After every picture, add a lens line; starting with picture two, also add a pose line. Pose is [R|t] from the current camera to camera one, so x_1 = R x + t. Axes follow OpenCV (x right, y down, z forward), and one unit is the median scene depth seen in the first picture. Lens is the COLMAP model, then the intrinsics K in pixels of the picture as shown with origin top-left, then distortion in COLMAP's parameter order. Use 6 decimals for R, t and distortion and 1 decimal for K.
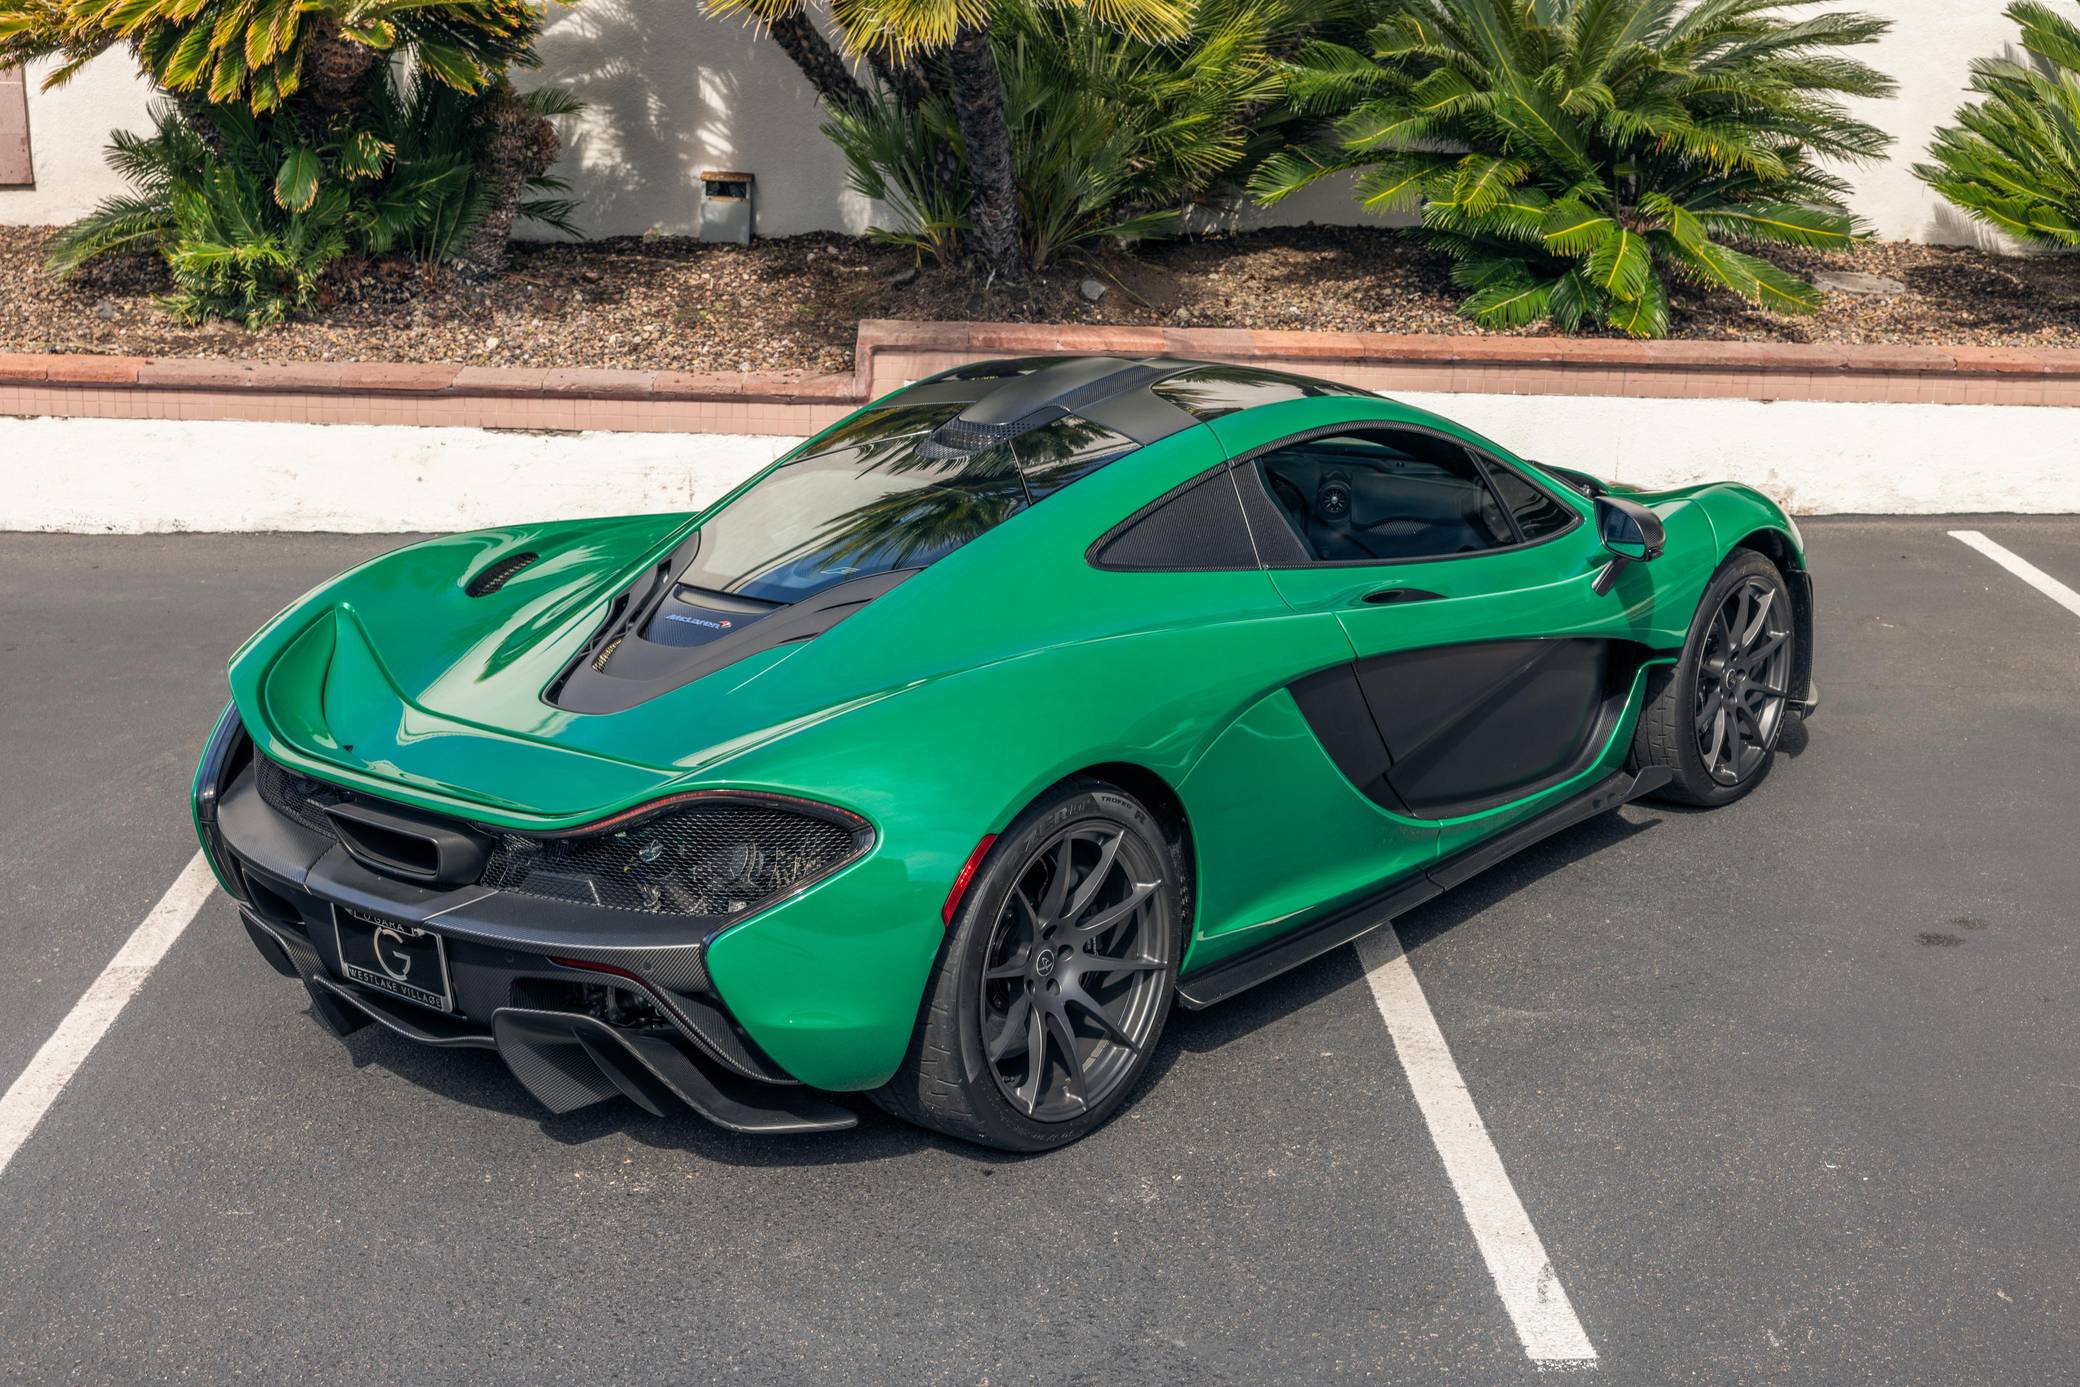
lens RADIAL K [[2988.1, 0, 1043.8], [0, 2988.1, 688.6], [0, 0, 1]] dist [0.009791, -0.016324]
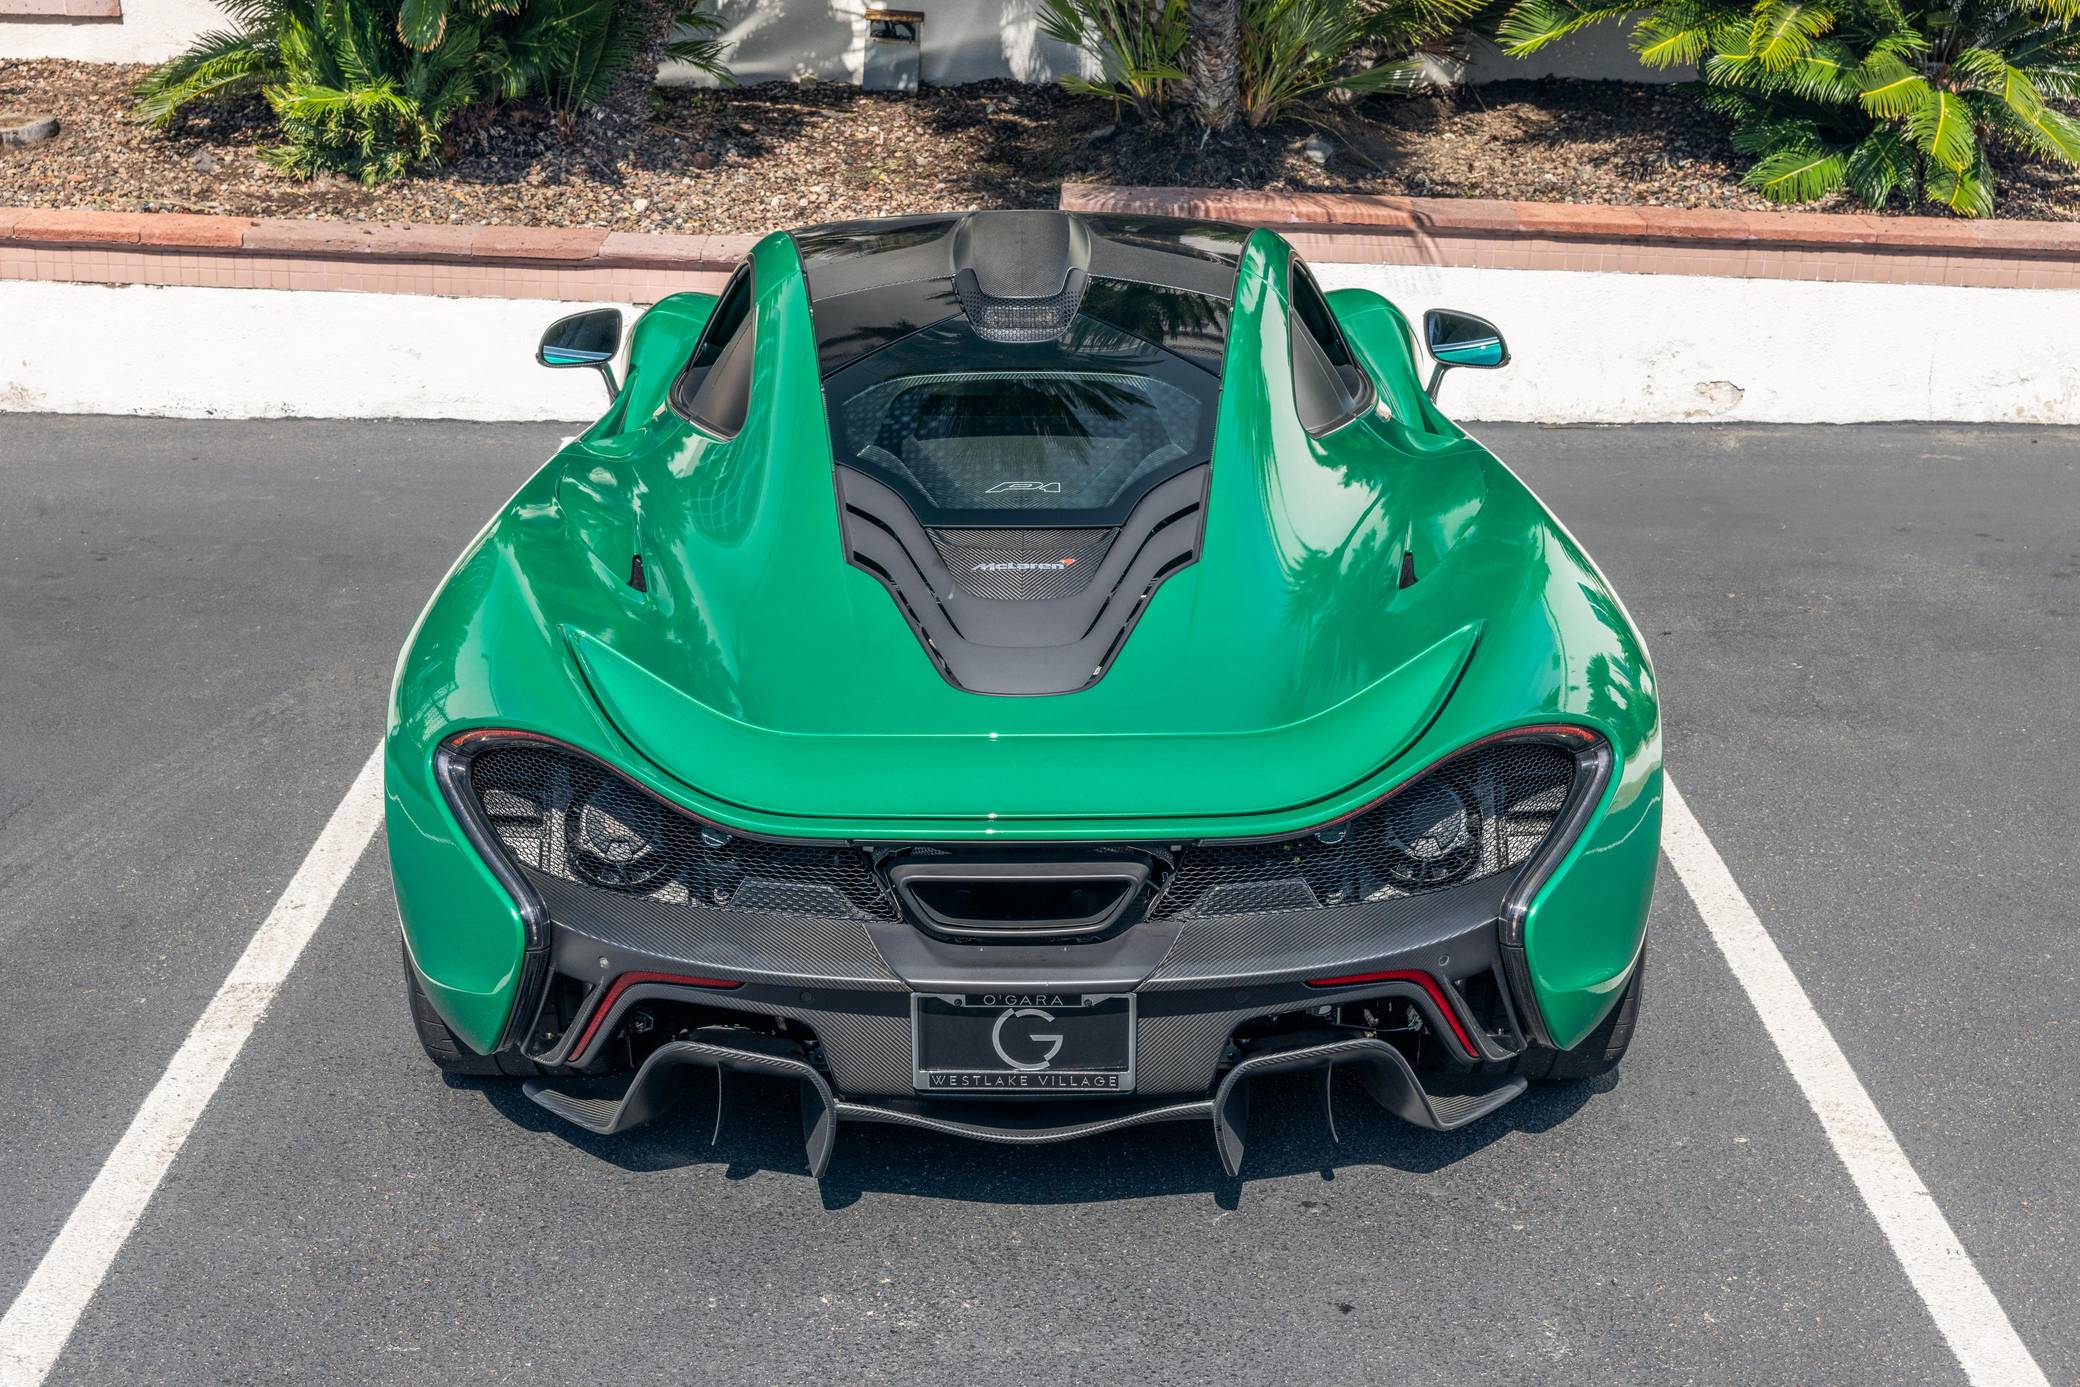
lens RADIAL K [[3020.6, 0, 1027.0], [0, 3020.6, 701.5], [0, 0, 1]] dist [0.000881, -0.008789]
pose [[0.999380, 0.017809, -0.030371, -0.041112], [-0.016144, 0.998399, 0.054203, -0.019690], [0.031287, -0.053679, 0.998068, 0.108850]]
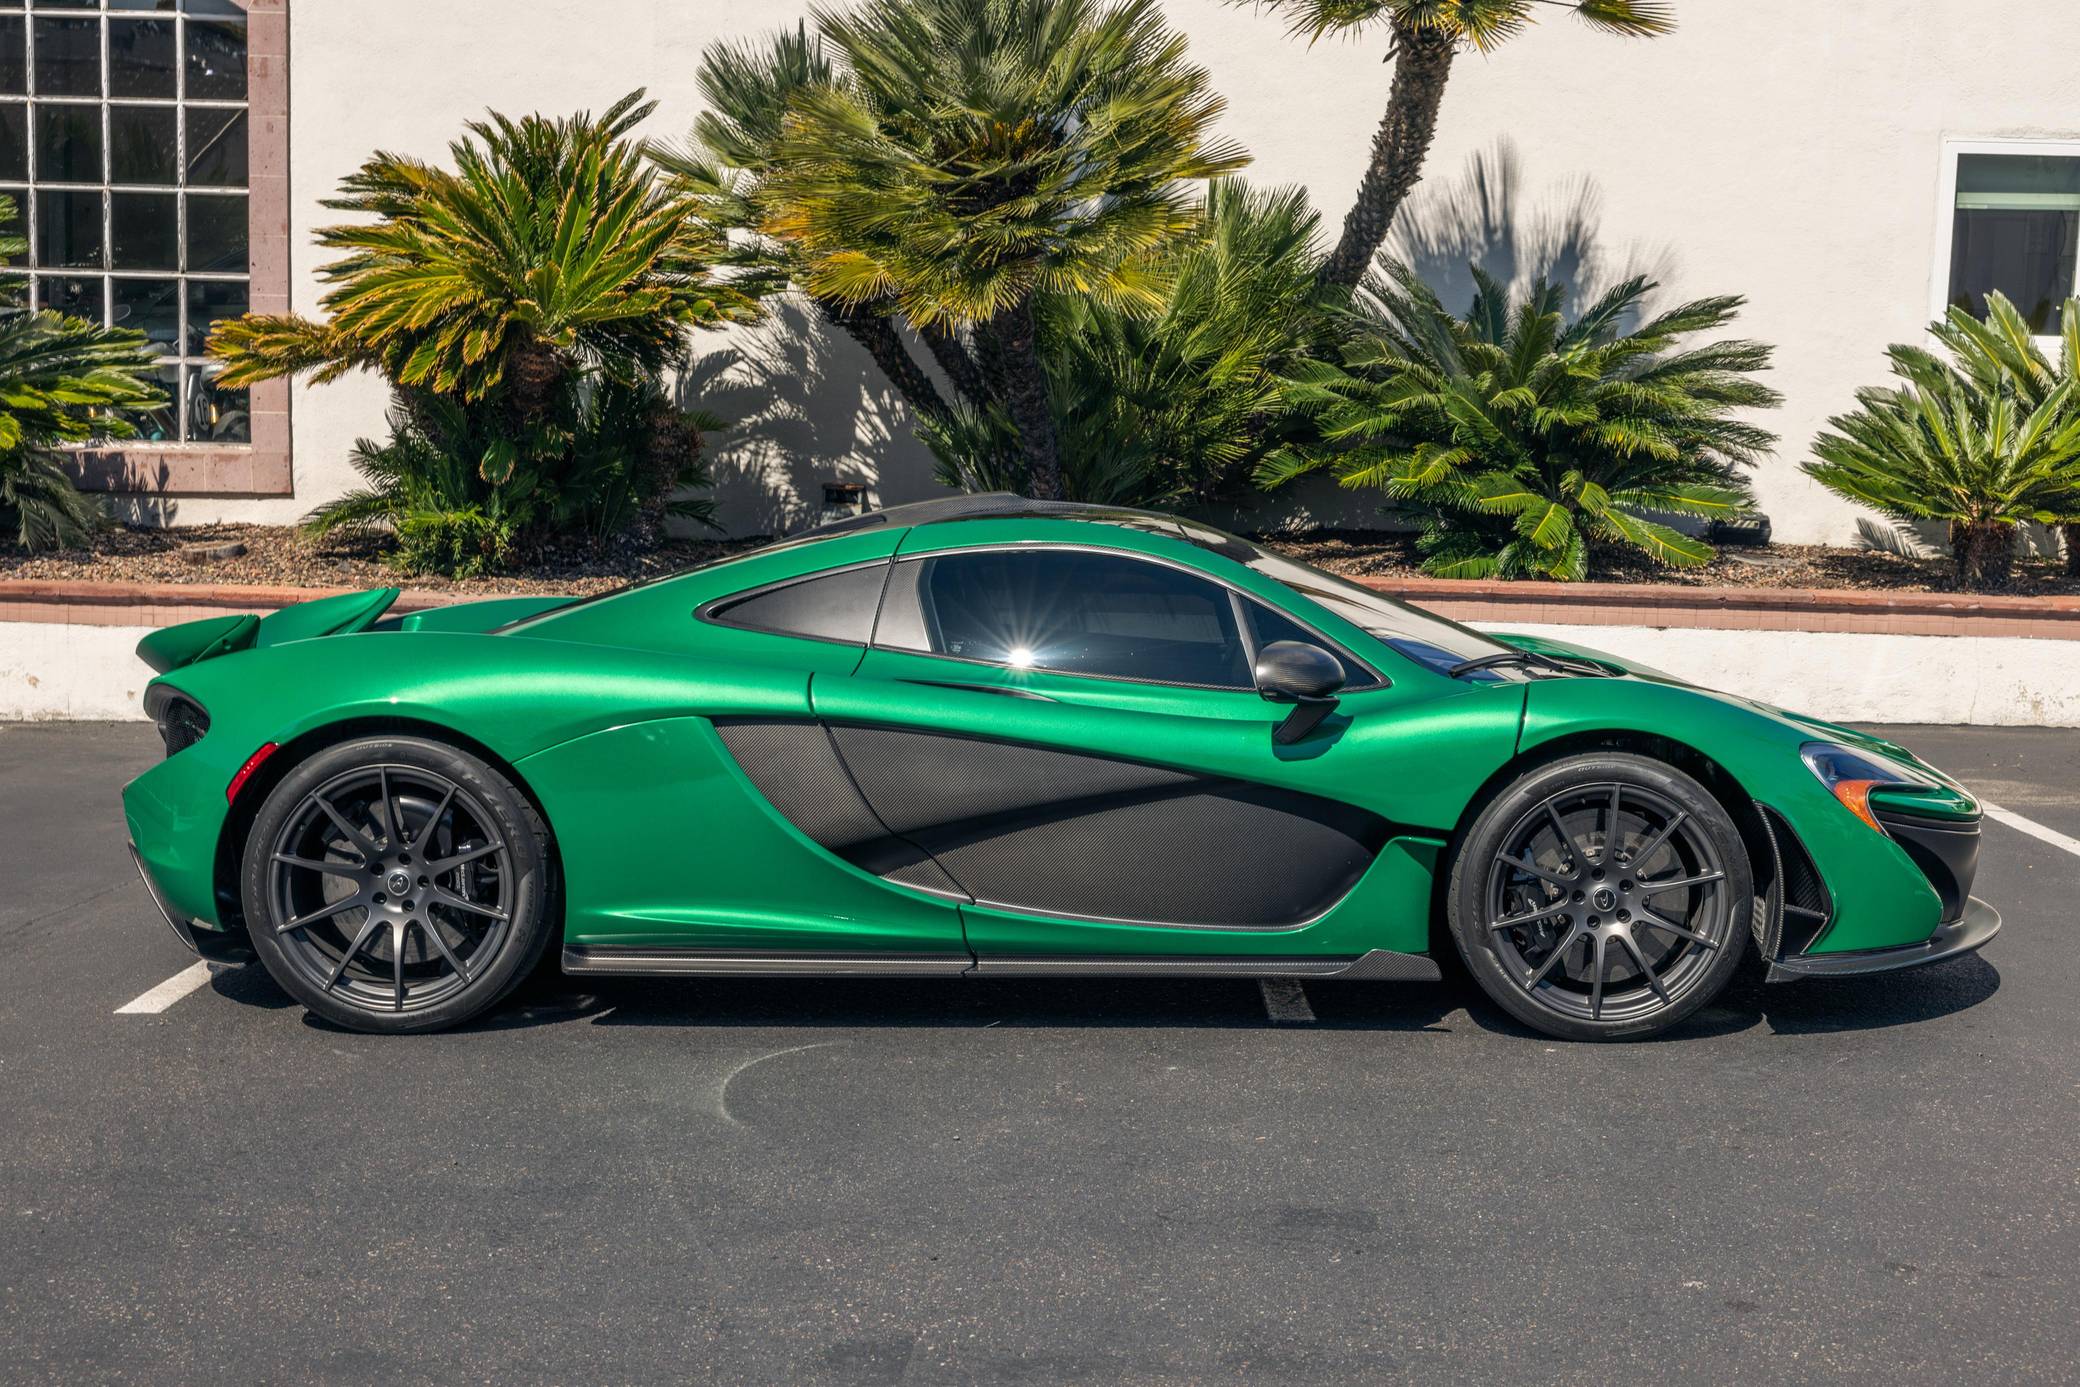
lens RADIAL K [[2979.7, 0, 1049.2], [0, 2979.7, 672.5], [0, 0, 1]] dist [-0.013352, 0.044111]
pose [[0.998004, 0.002718, -0.063093, 0.065143], [-0.014216, 0.983100, -0.182514, 0.146311], [0.061531, 0.183047, 0.981177, -0.214785]]
